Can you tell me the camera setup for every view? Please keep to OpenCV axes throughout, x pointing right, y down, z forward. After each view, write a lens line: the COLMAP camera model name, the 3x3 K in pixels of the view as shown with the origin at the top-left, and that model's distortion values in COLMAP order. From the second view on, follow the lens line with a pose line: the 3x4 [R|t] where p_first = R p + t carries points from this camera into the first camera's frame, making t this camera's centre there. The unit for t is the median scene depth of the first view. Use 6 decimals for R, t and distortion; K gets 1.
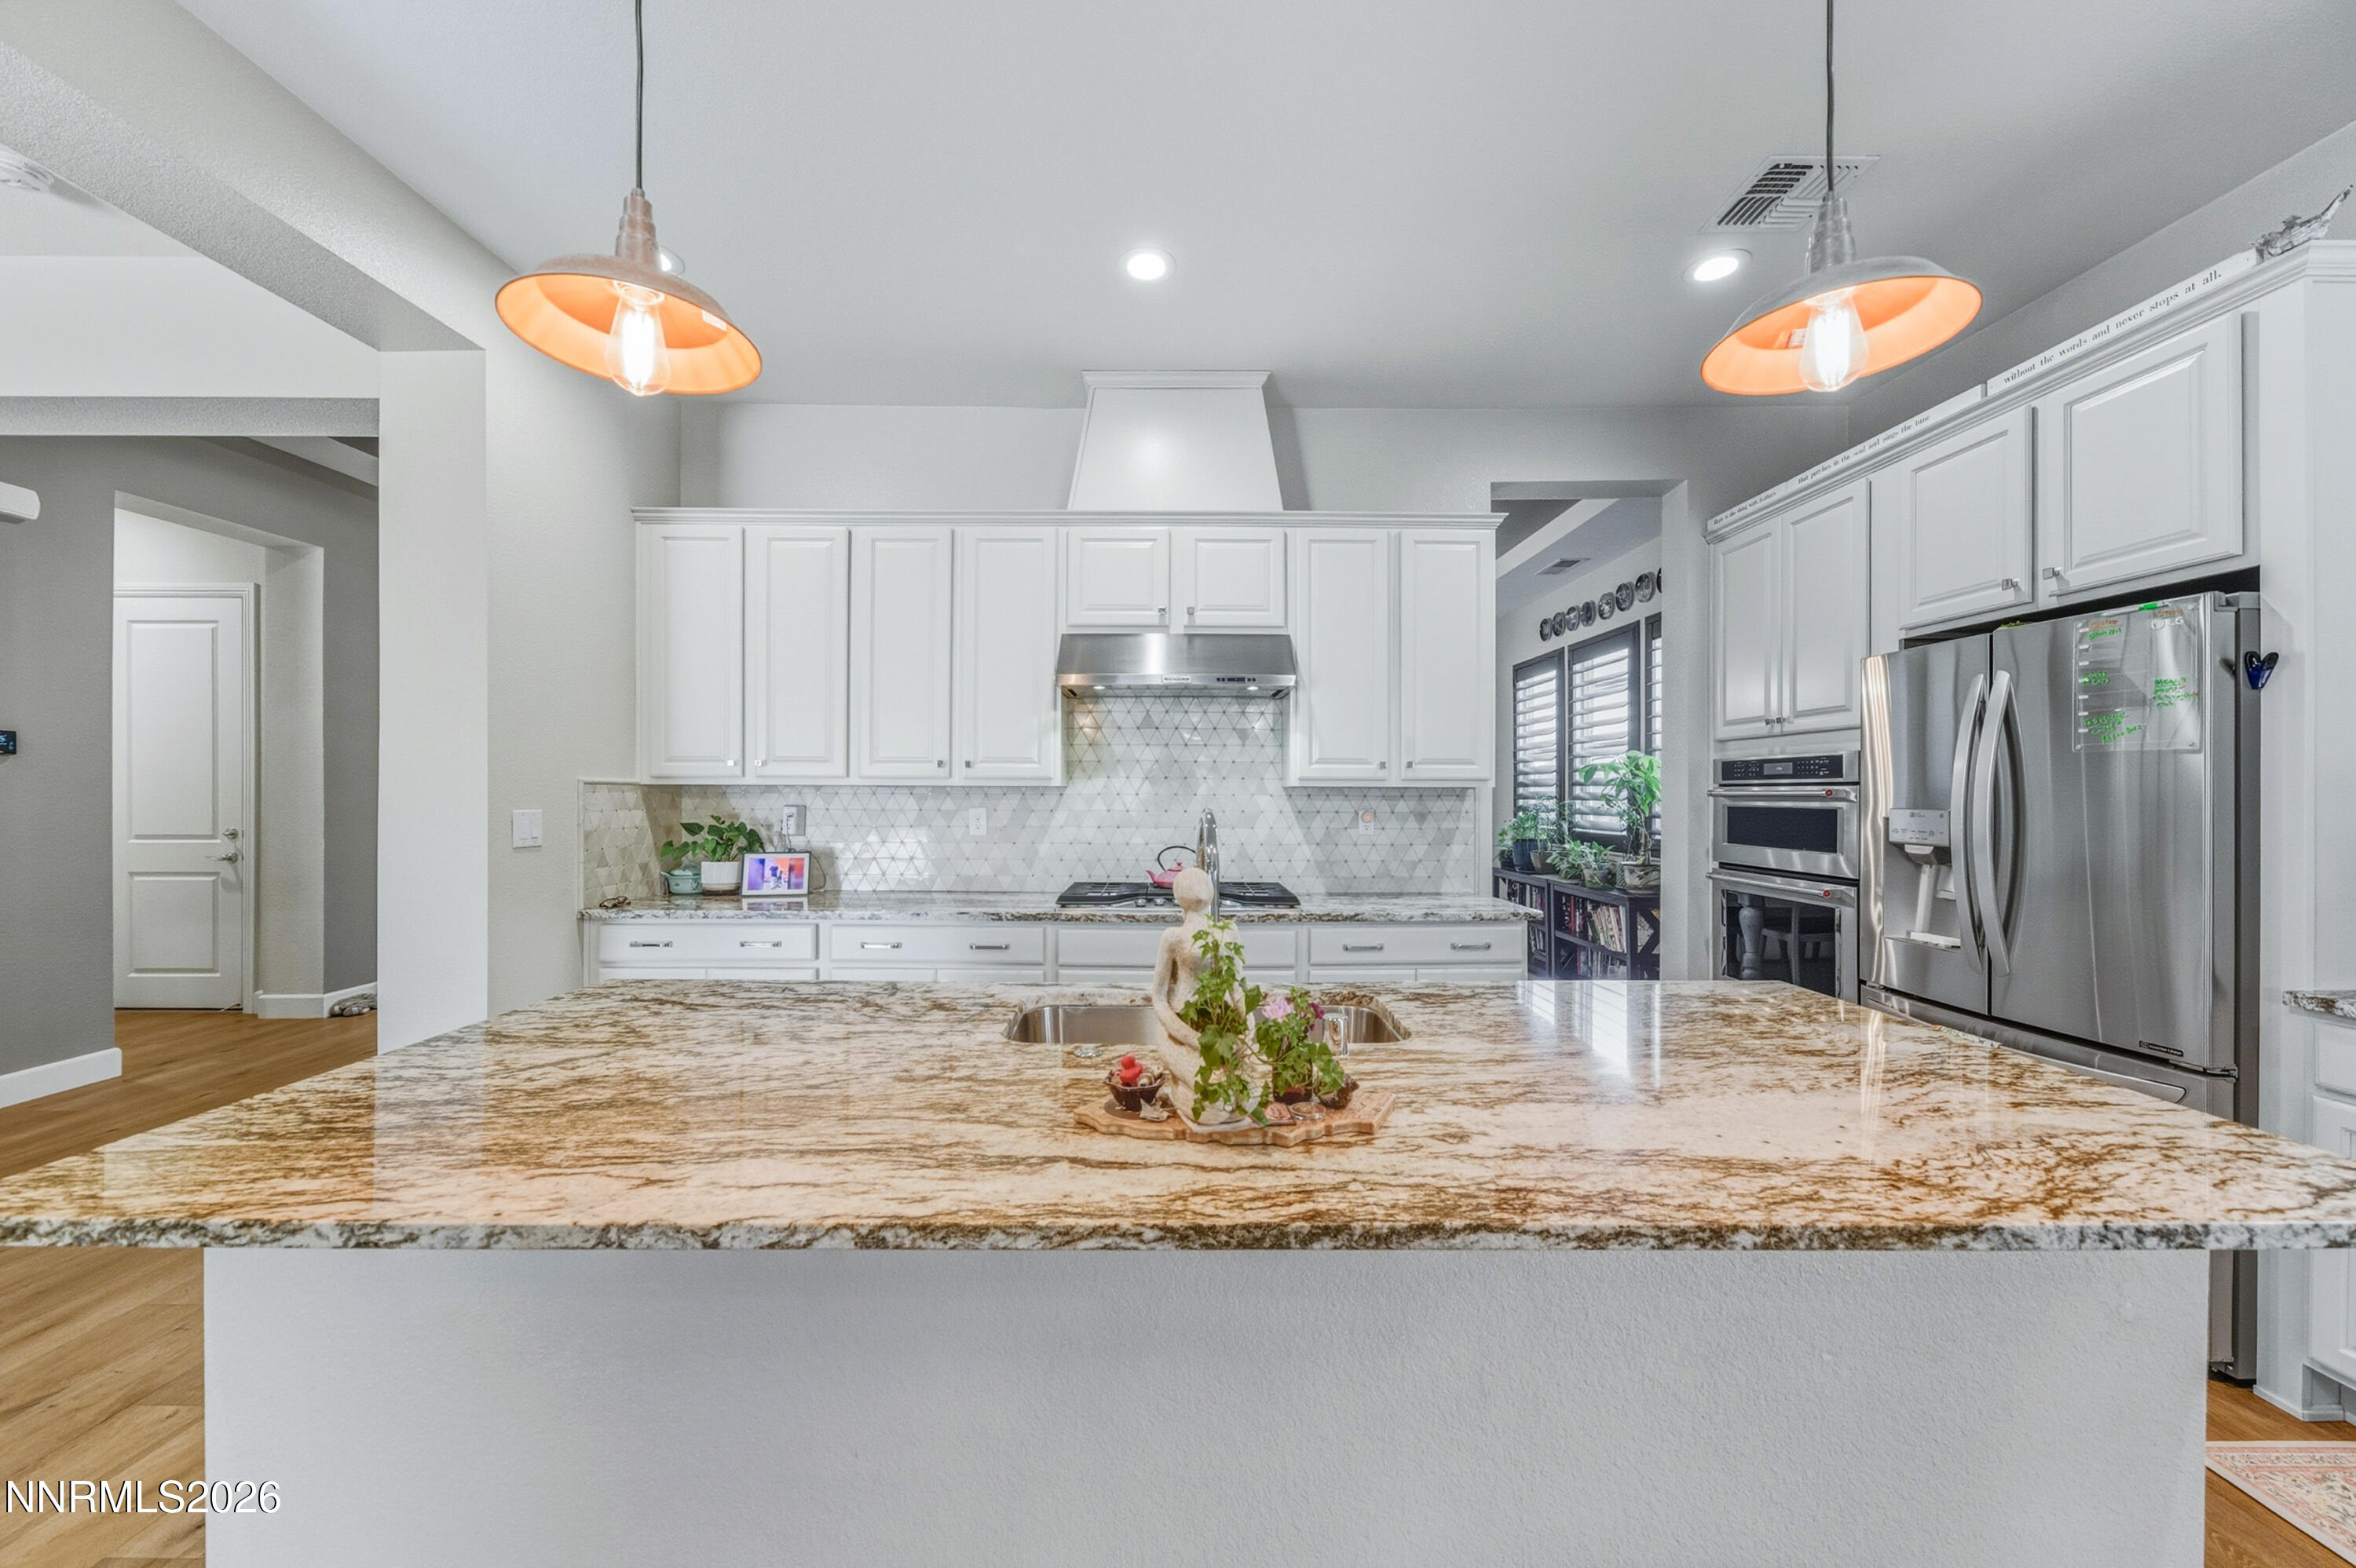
lens RADIAL K [[828.0, 0, 1173.4], [0, 828.0, 792.1], [0, 0, 1]] dist [-0.002482, -0.000248]
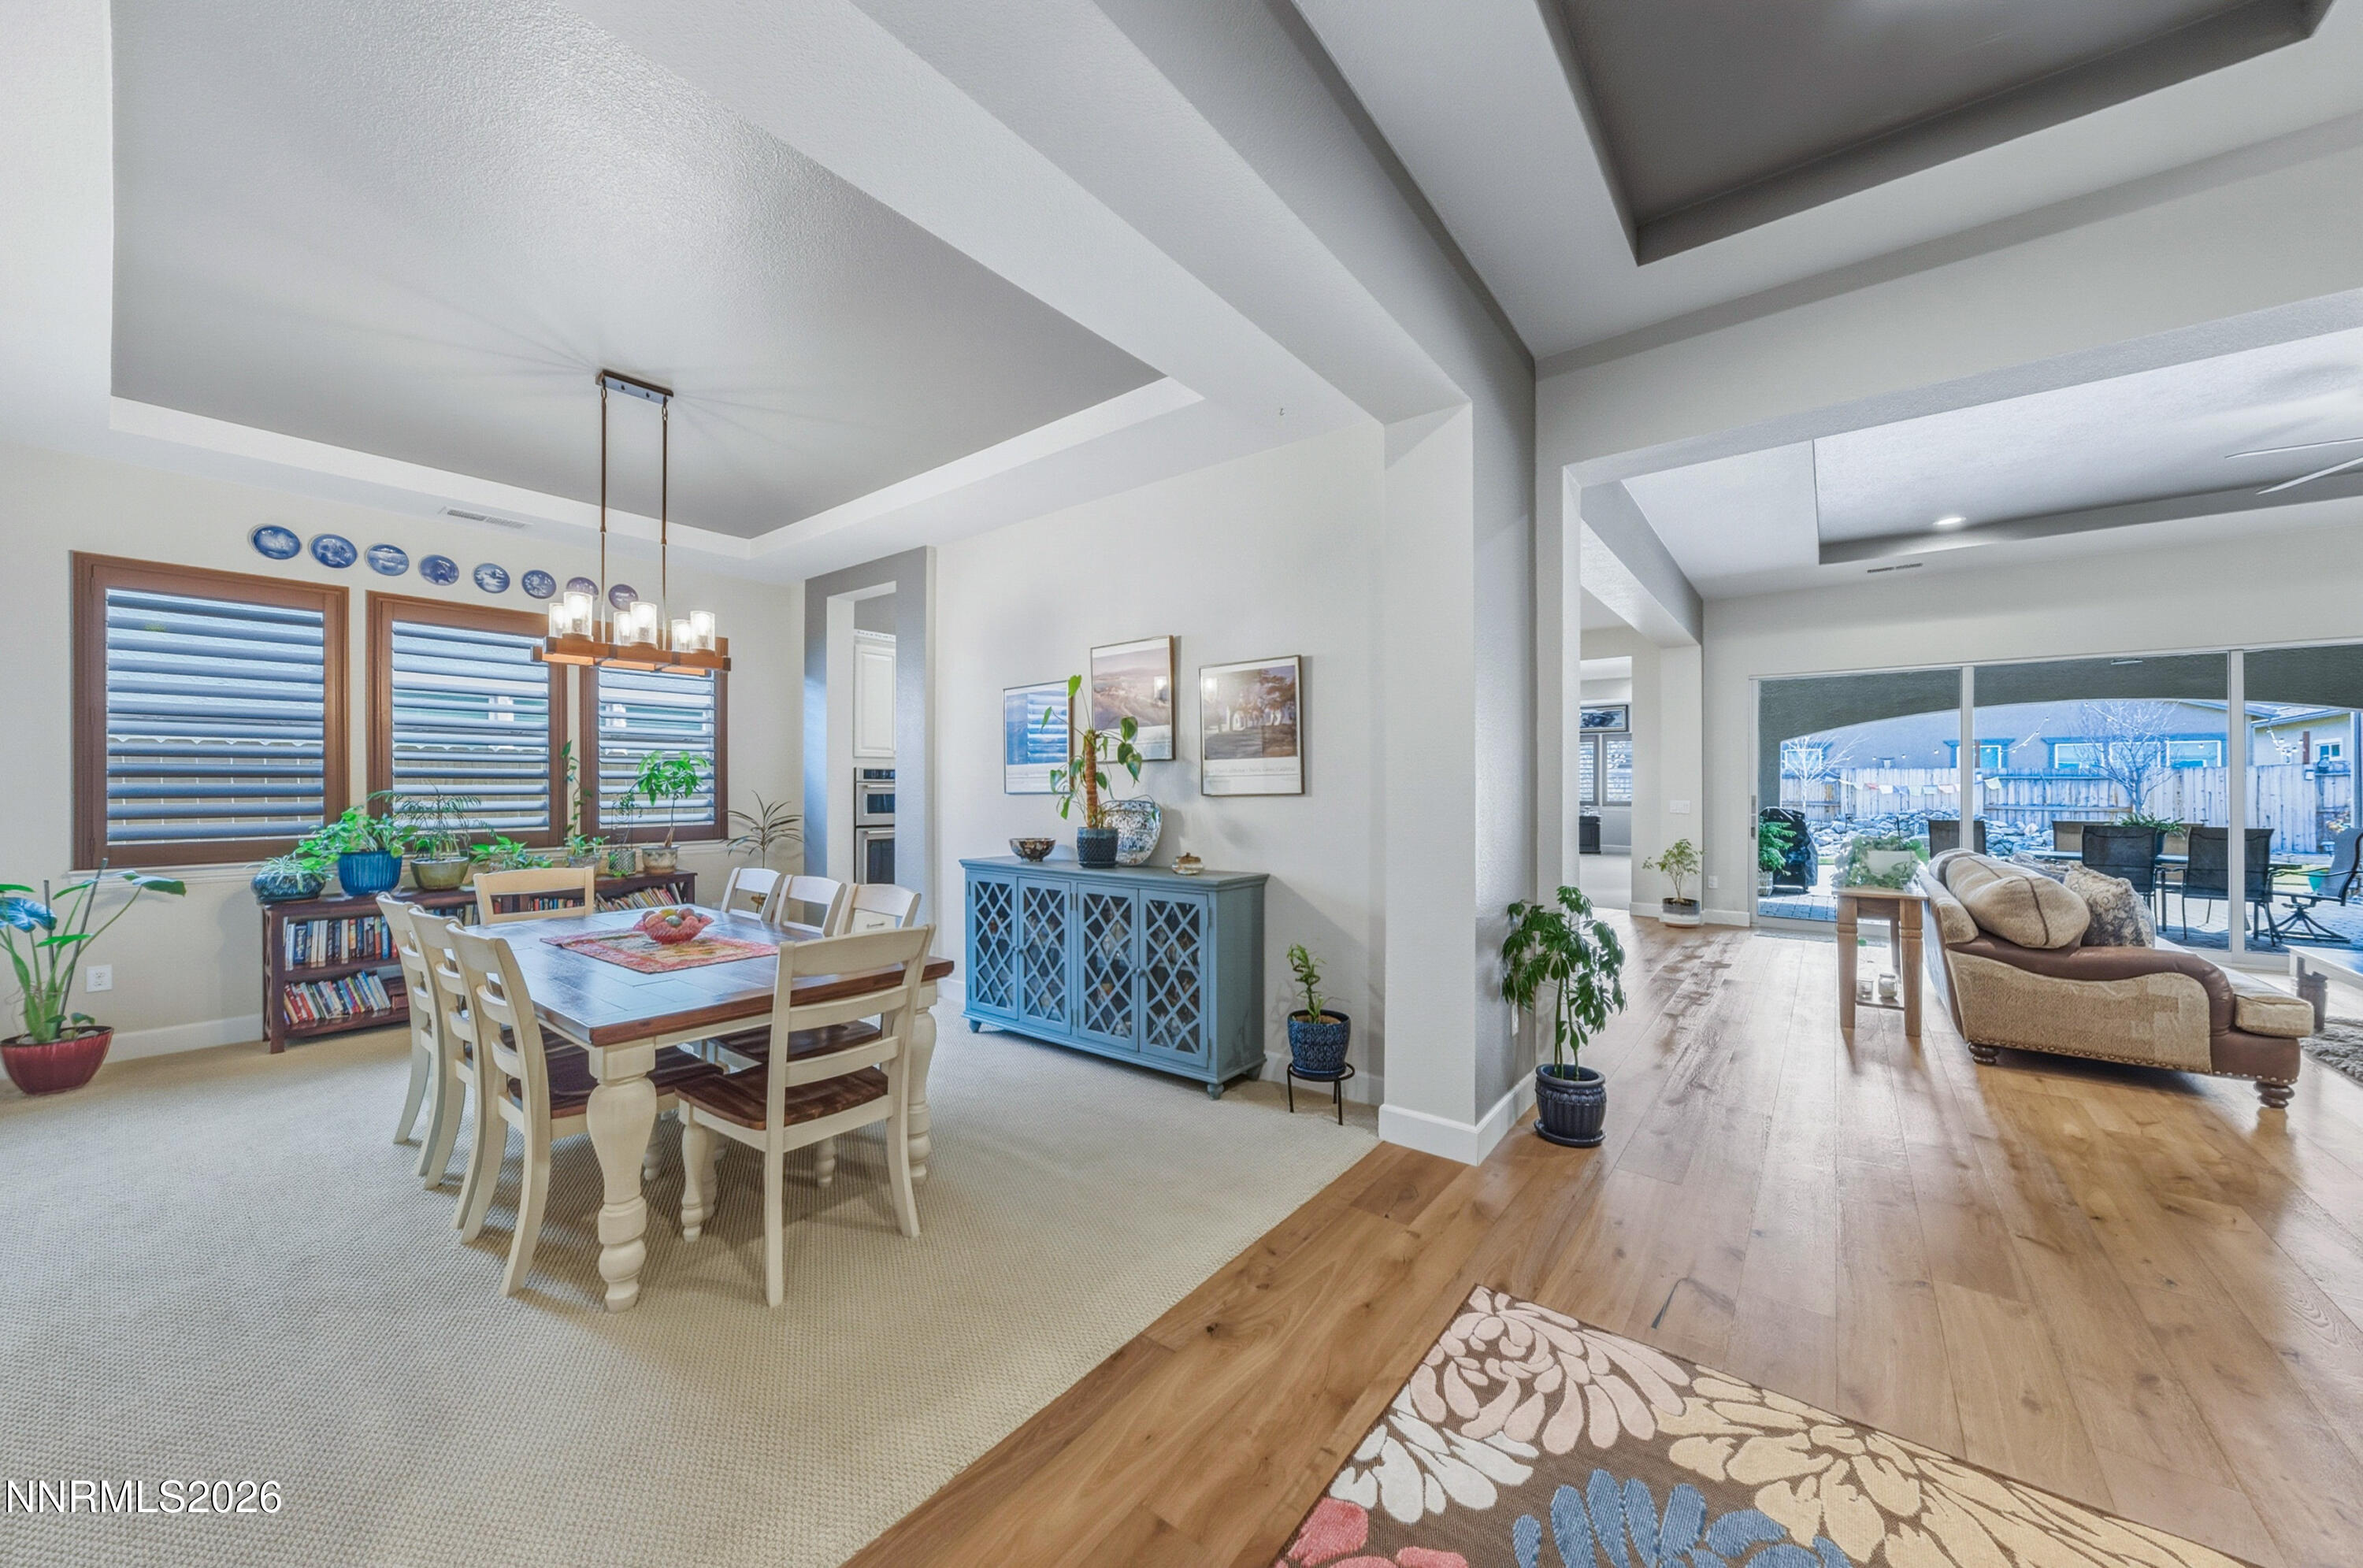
lens RADIAL K [[834.1, 0, 1171.0], [0, 834.1, 799.0], [0, 0, 1]] dist [-0.000468, 0.000124]
pose [[-0.776543, -0.013900, 0.629911, -1.094463], [-0.004259, 0.999850, 0.016812, -0.005862], [-0.630050, 0.010373, -0.776485, 2.187983]]
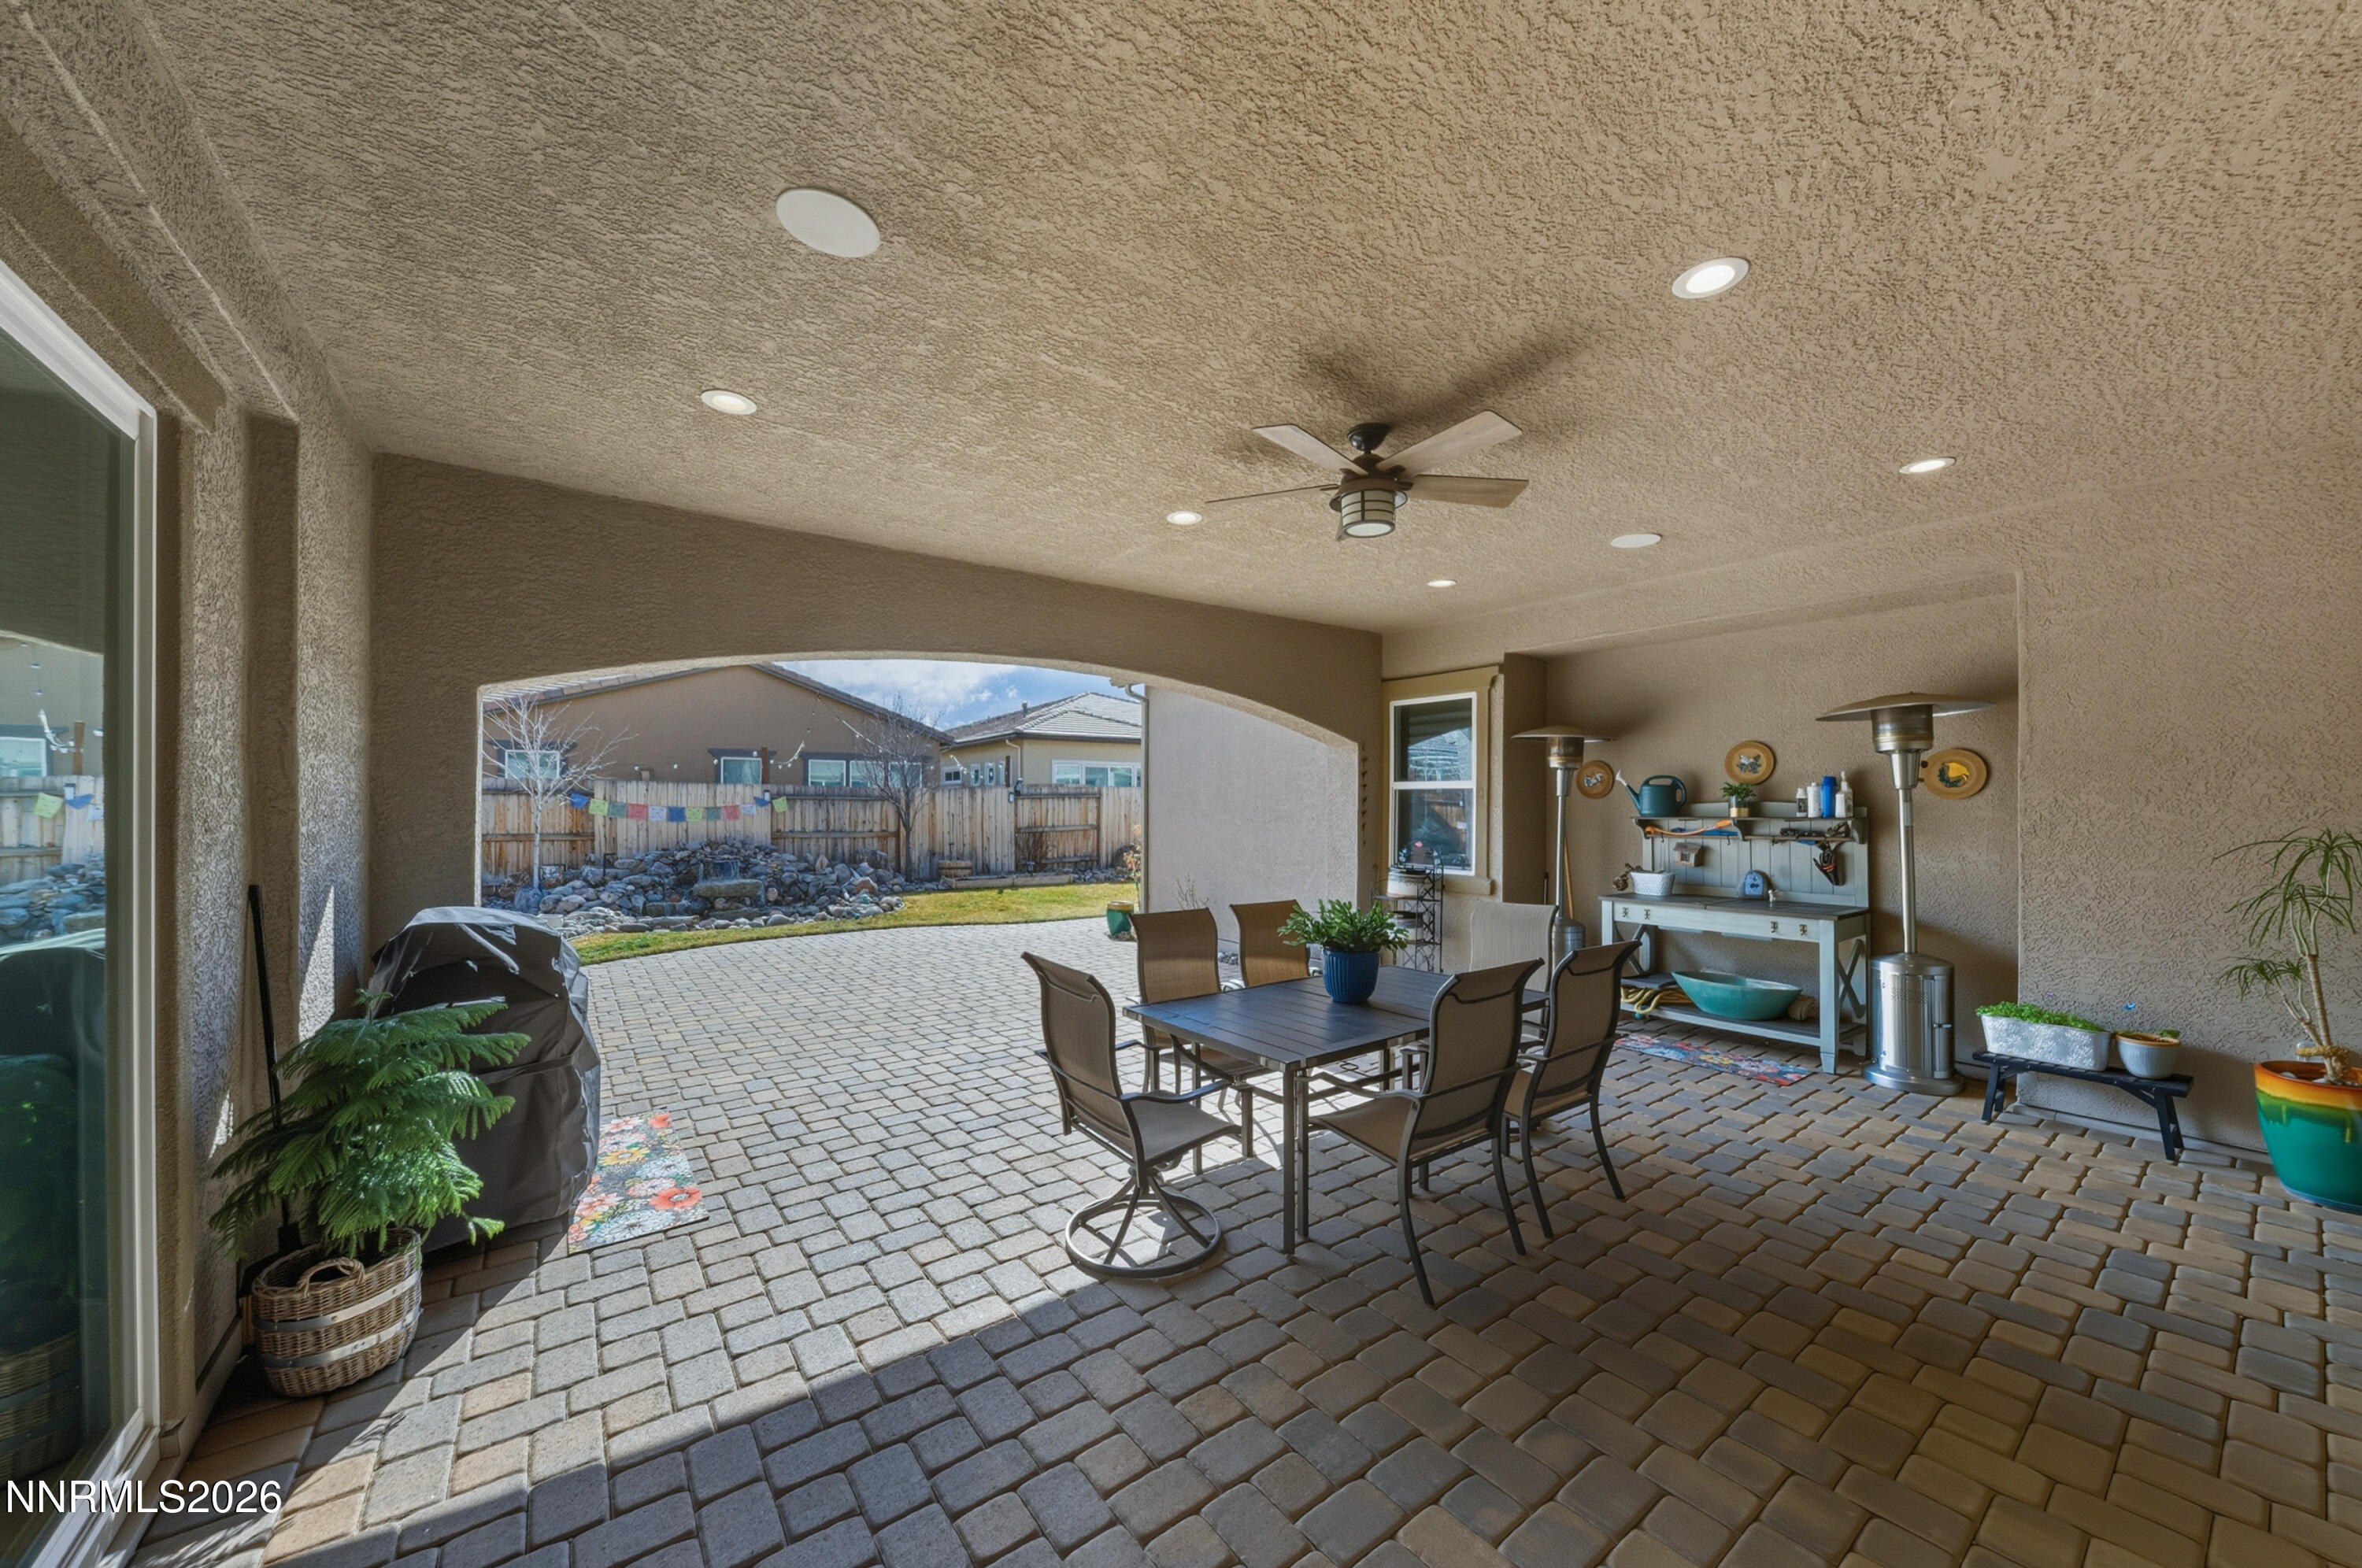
lens RADIAL K [[833.7, 0, 1170.5], [0, 833.7, 799.0], [0, 0, 1]] dist [-0.000468, 0.000124]
pose [[-0.811575, -0.009108, -0.584177, -0.963922], [-0.007075, 0.999958, -0.005761, -0.058899], [0.584205, -0.000543, -0.811606, -1.060353]]
